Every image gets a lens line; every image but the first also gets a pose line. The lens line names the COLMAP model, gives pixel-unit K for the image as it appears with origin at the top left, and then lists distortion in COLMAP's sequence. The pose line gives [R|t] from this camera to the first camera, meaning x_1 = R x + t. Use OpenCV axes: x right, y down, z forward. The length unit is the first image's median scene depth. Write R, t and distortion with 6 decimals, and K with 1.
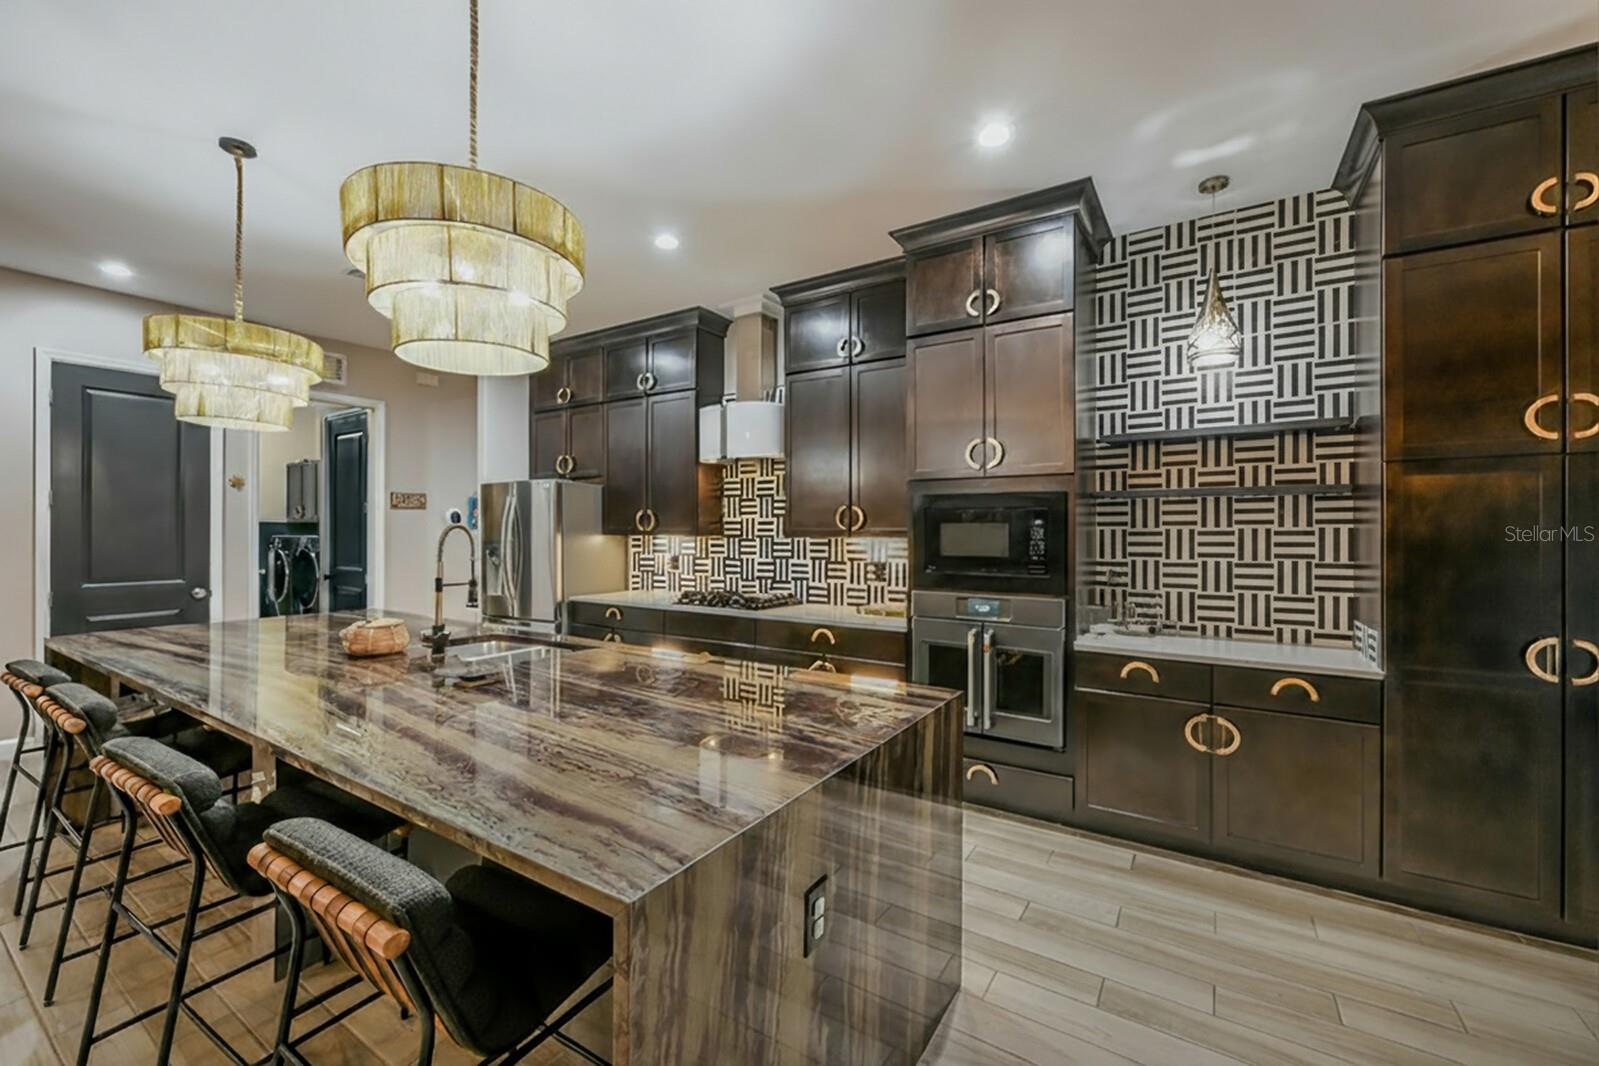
lens RADIAL K [[621.2, 0, 813.6], [0, 621.2, 529.9], [0, 0, 1]] dist [0.004774, 0.000300]
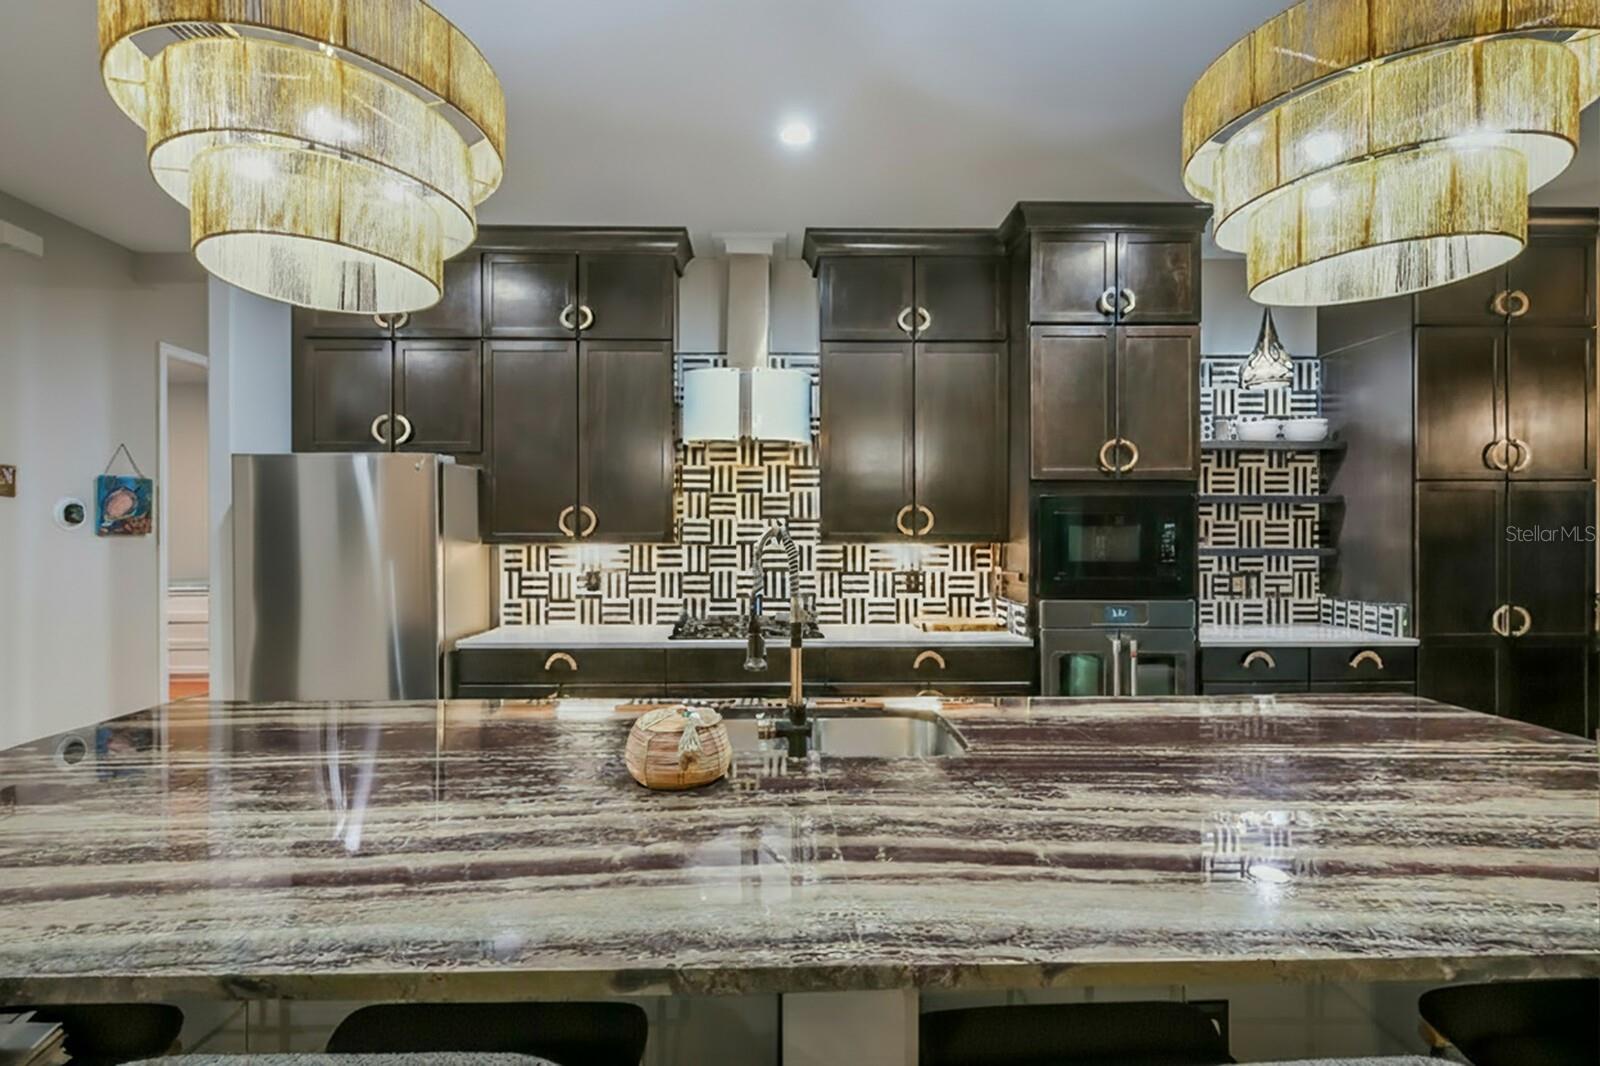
lens RADIAL K [[658.4, 0, 802.9], [0, 658.4, 526.8], [0, 0, 1]] dist [-0.001026, 0.001154]
pose [[0.841650, 0.001642, 0.540021, -0.507267], [0.004274, 0.999944, -0.009700, -0.001460], [-0.540007, 0.010472, 0.841595, 0.291405]]
